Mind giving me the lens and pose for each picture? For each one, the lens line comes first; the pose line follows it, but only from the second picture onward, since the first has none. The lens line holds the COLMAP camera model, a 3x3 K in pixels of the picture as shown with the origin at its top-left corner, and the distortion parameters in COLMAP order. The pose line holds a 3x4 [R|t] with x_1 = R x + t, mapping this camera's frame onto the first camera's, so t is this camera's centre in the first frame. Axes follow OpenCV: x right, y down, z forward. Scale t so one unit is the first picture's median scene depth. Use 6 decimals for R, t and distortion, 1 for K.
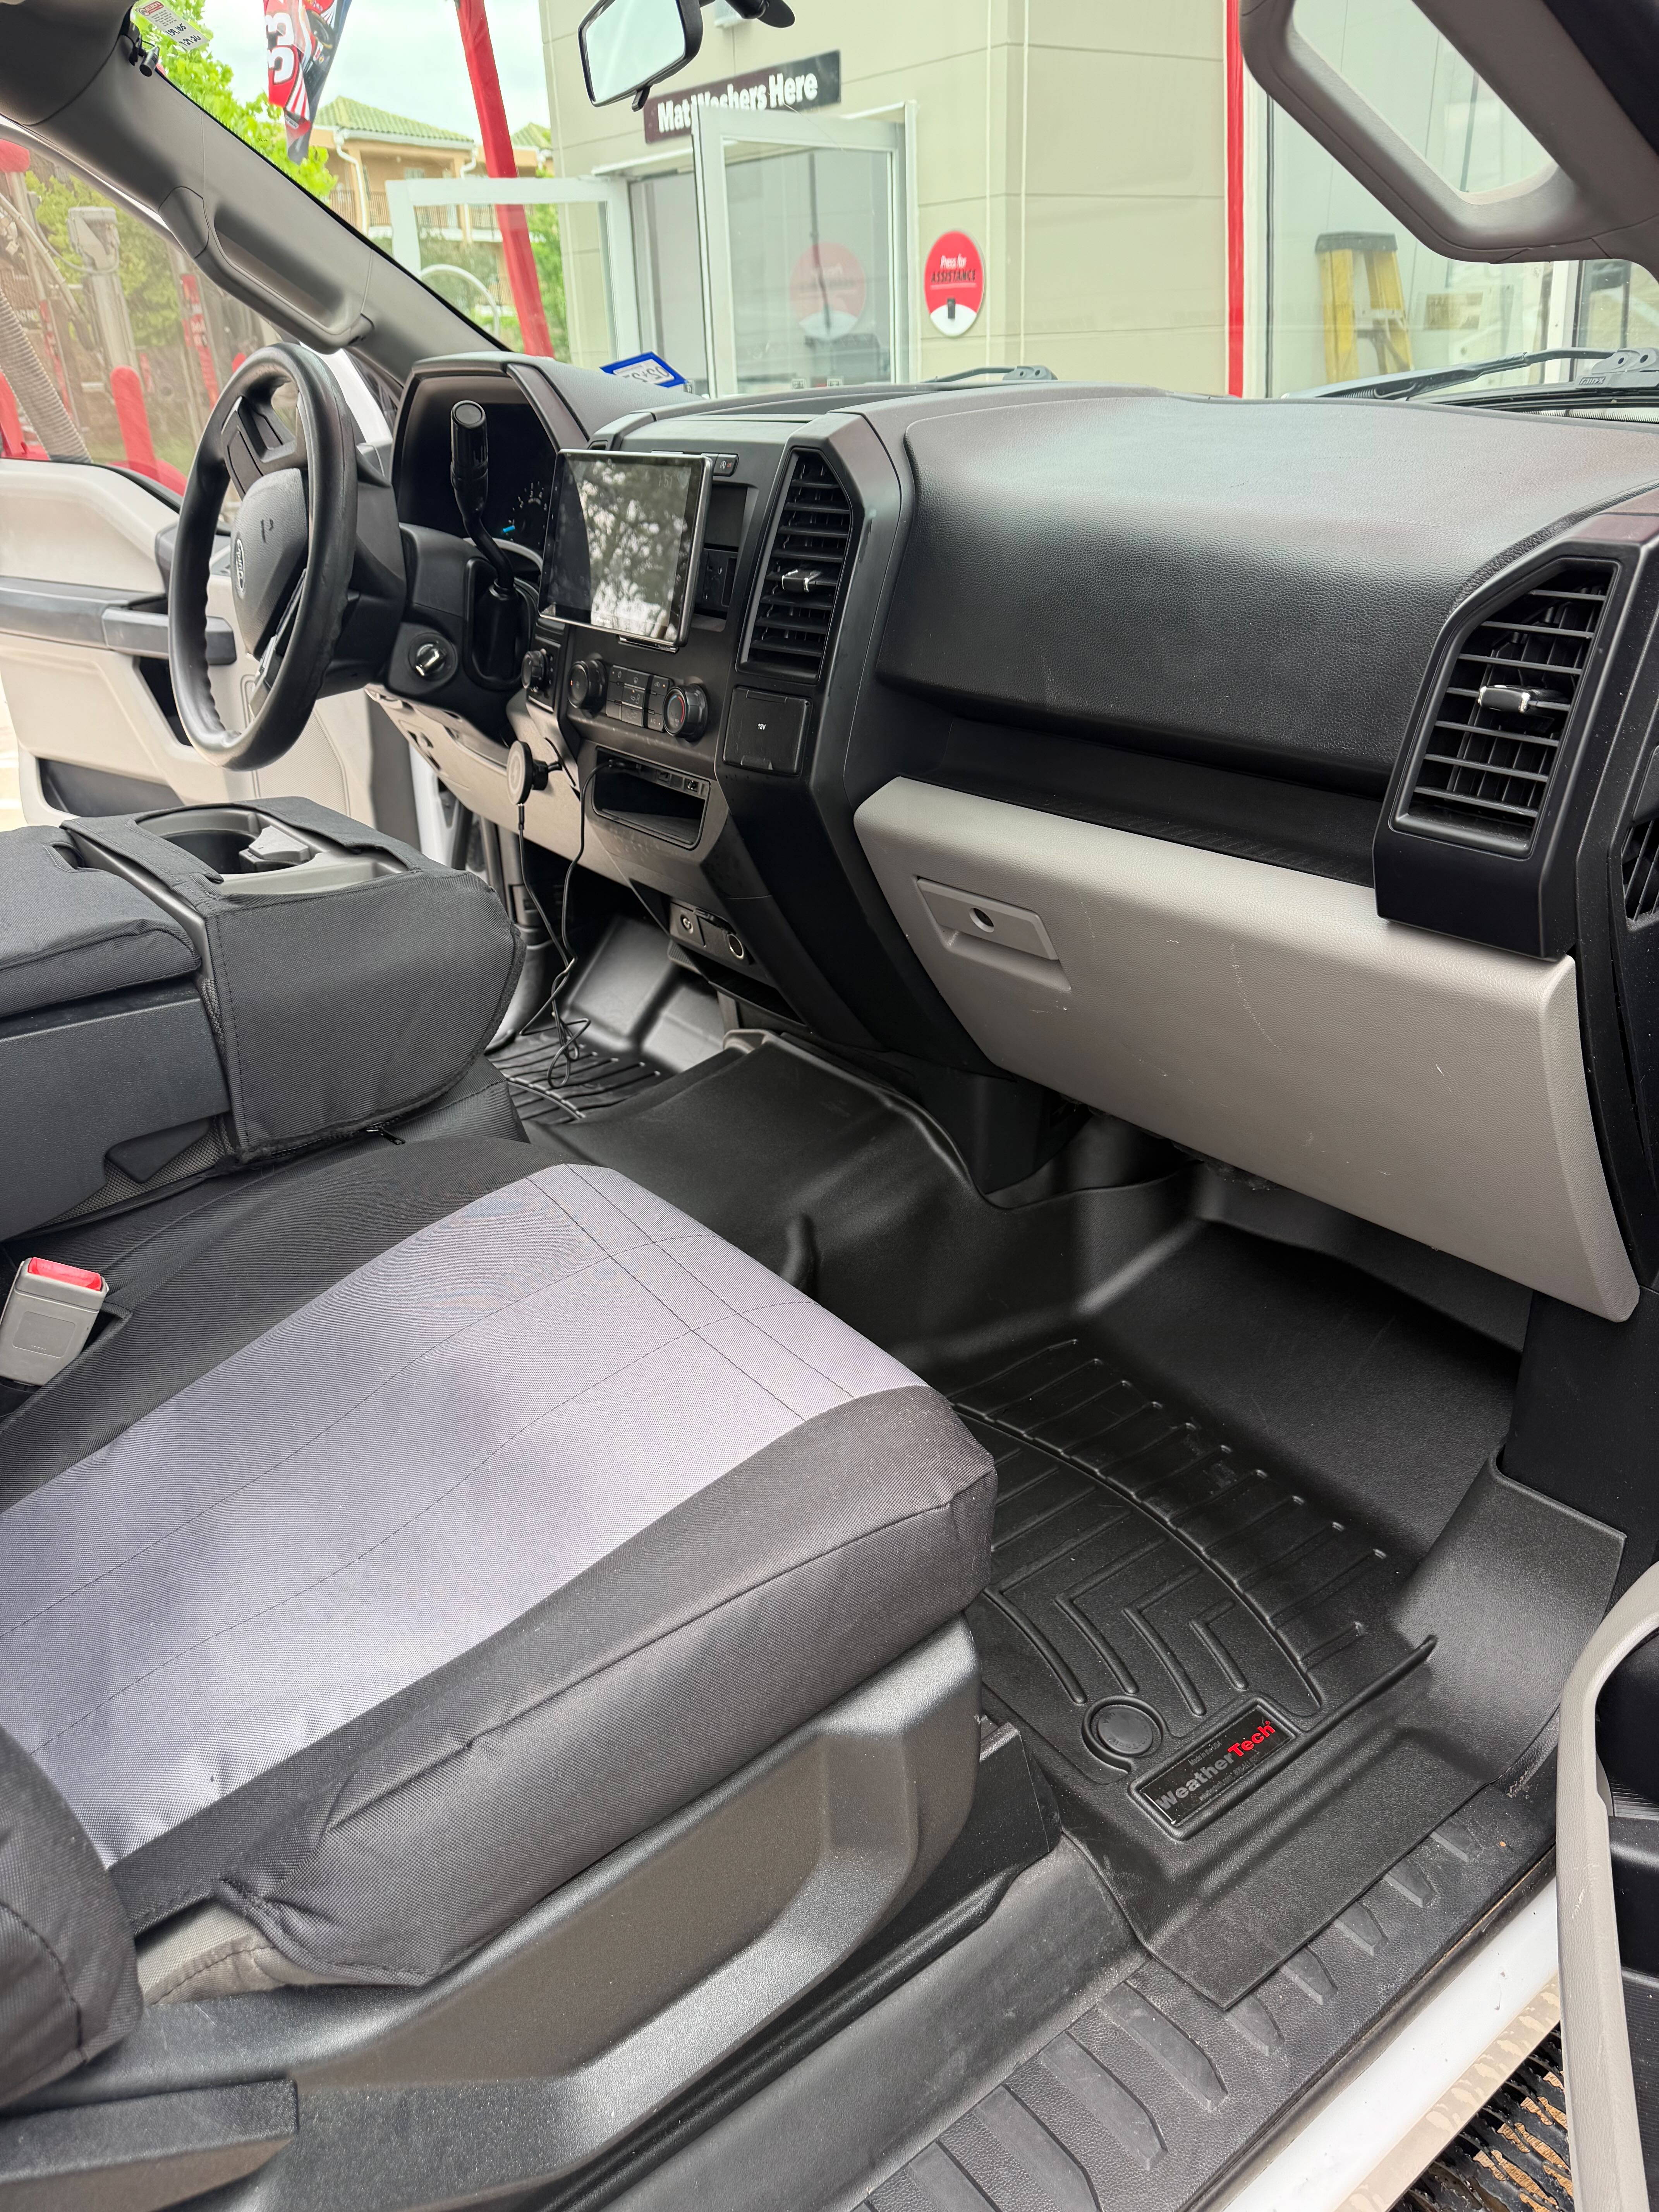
lens RADIAL K [[1555.1, 0, 826.5], [0, 1555.1, 1088.1], [0, 0, 1]] dist [0.034709, -0.048598]
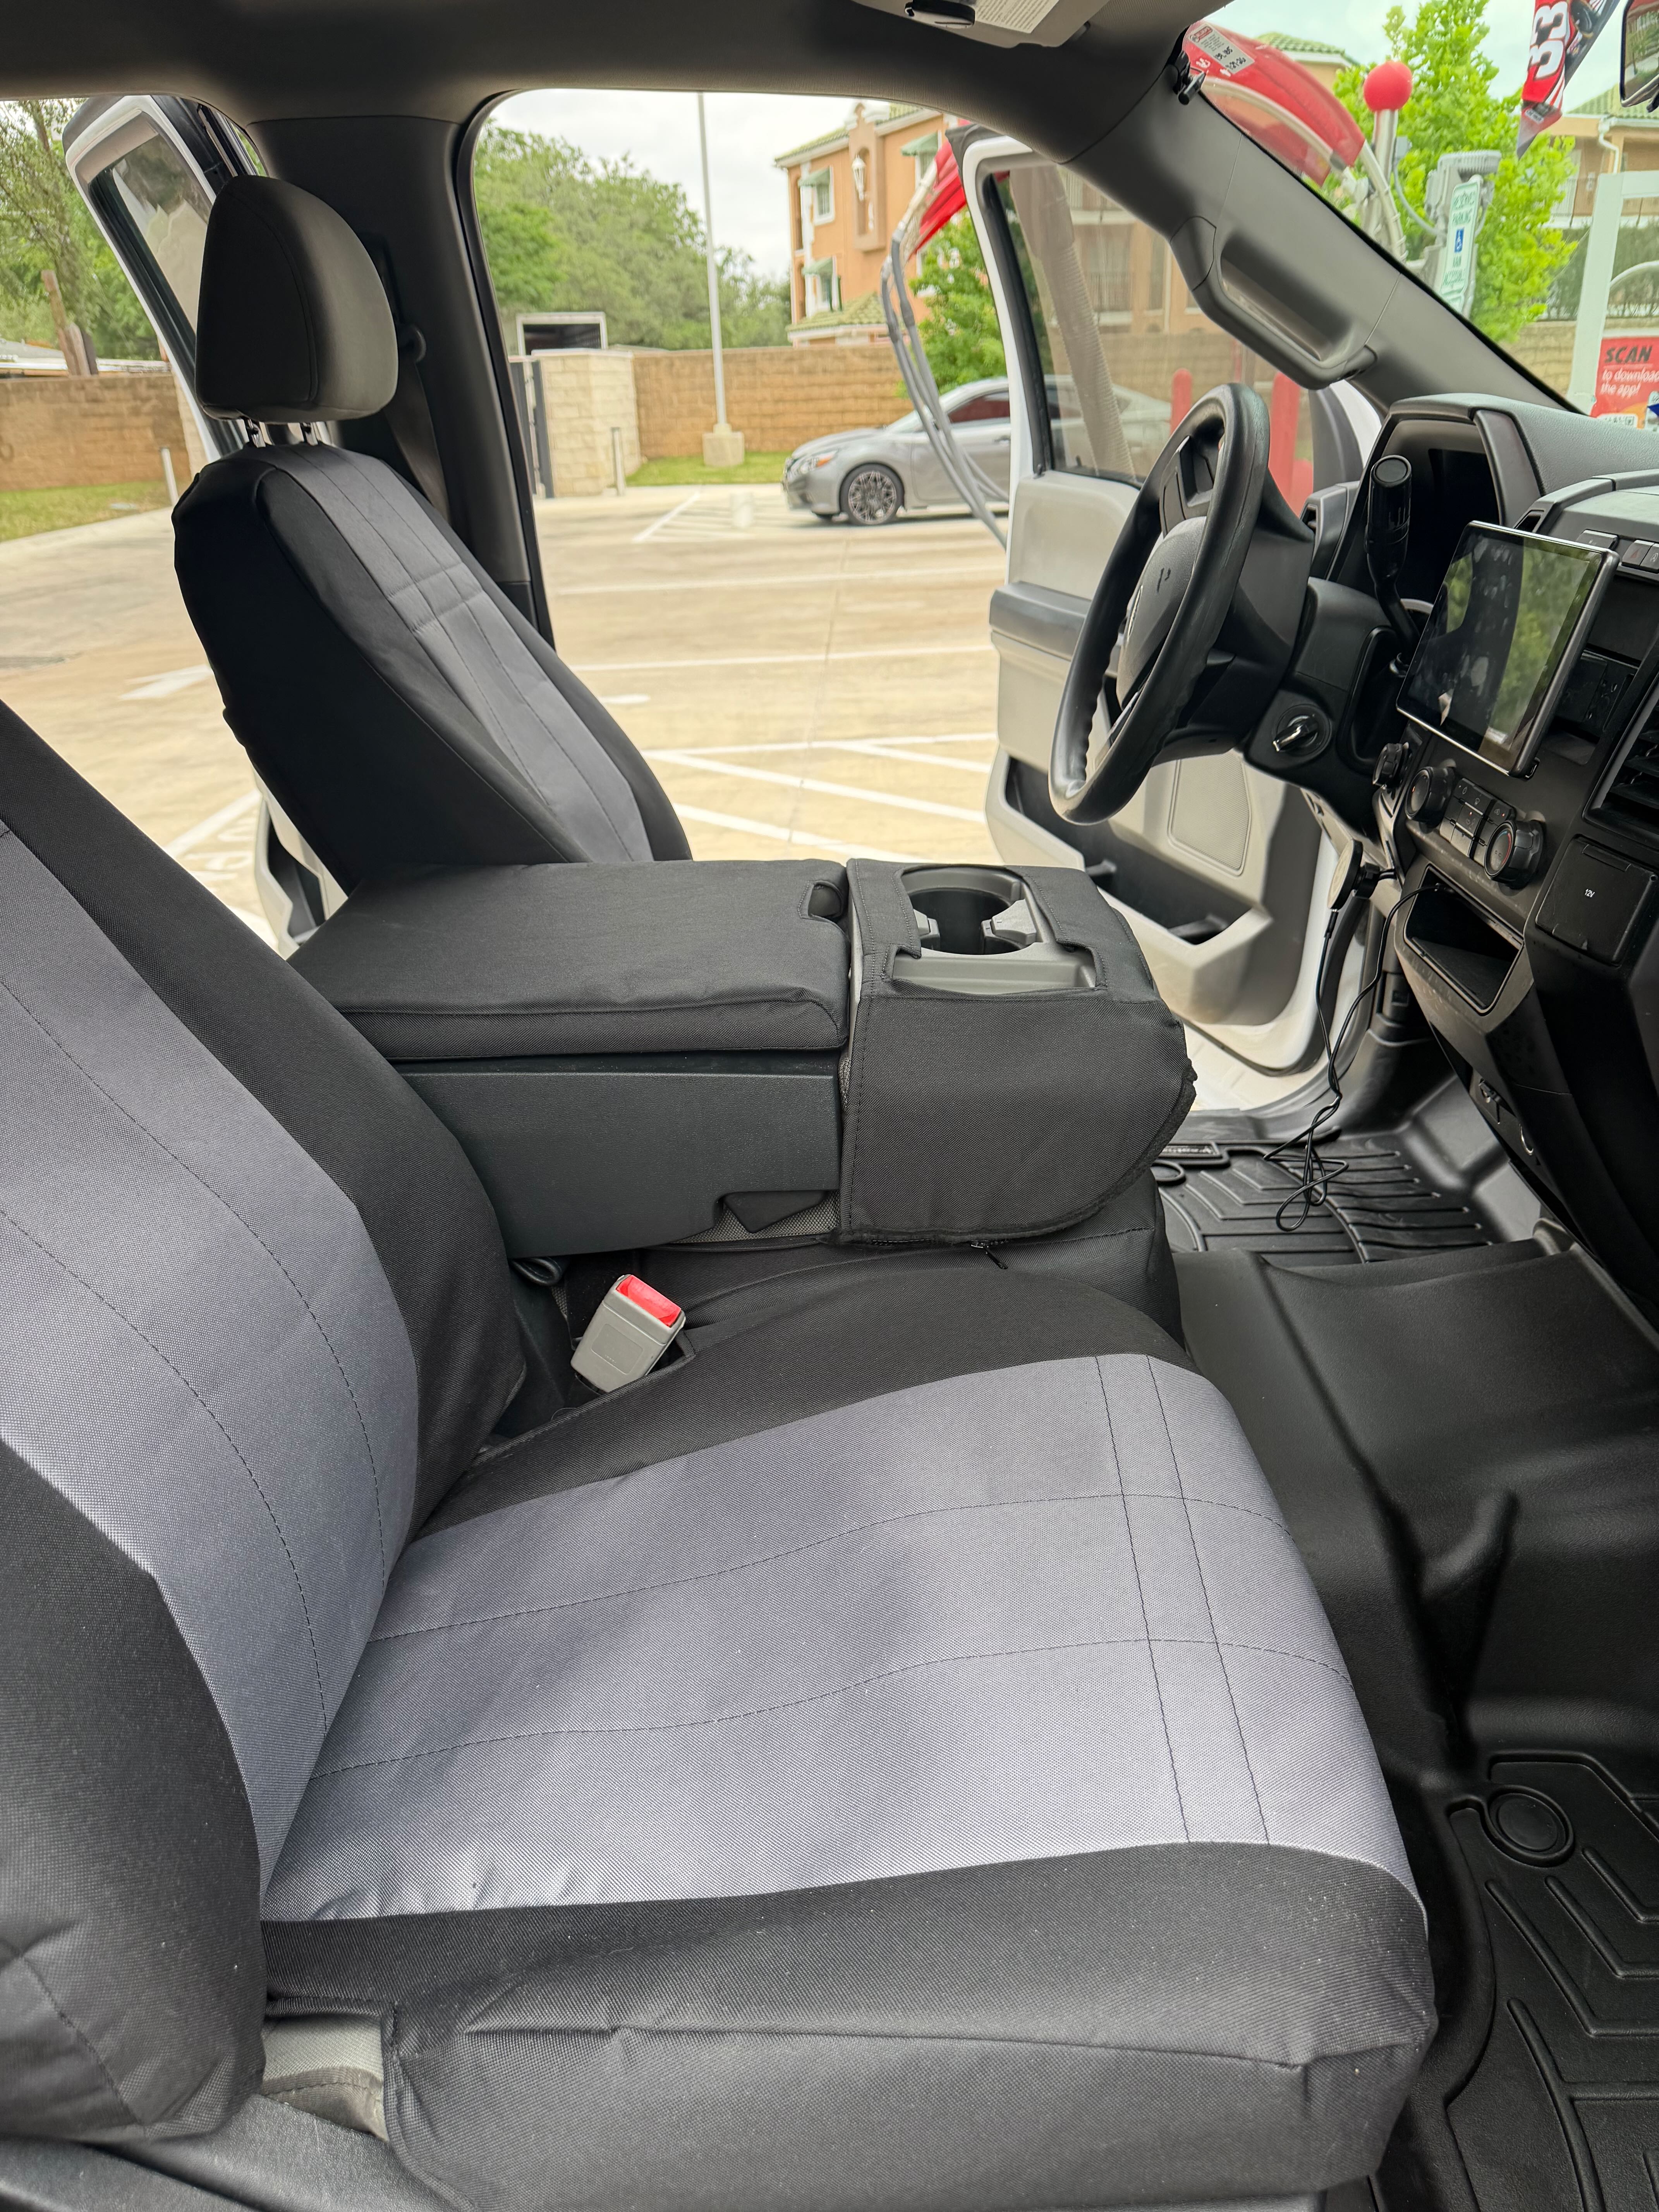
lens RADIAL K [[1555.1, 0, 762.7], [0, 1555.1, 1107.4], [0, 0, 1]] dist [0.034709, -0.048598]
pose [[0.782797, 0.261763, -0.564543, 0.092268], [-0.257927, 0.962106, 0.088459, -0.084596], [0.566306, 0.076365, 0.820650, 0.126426]]
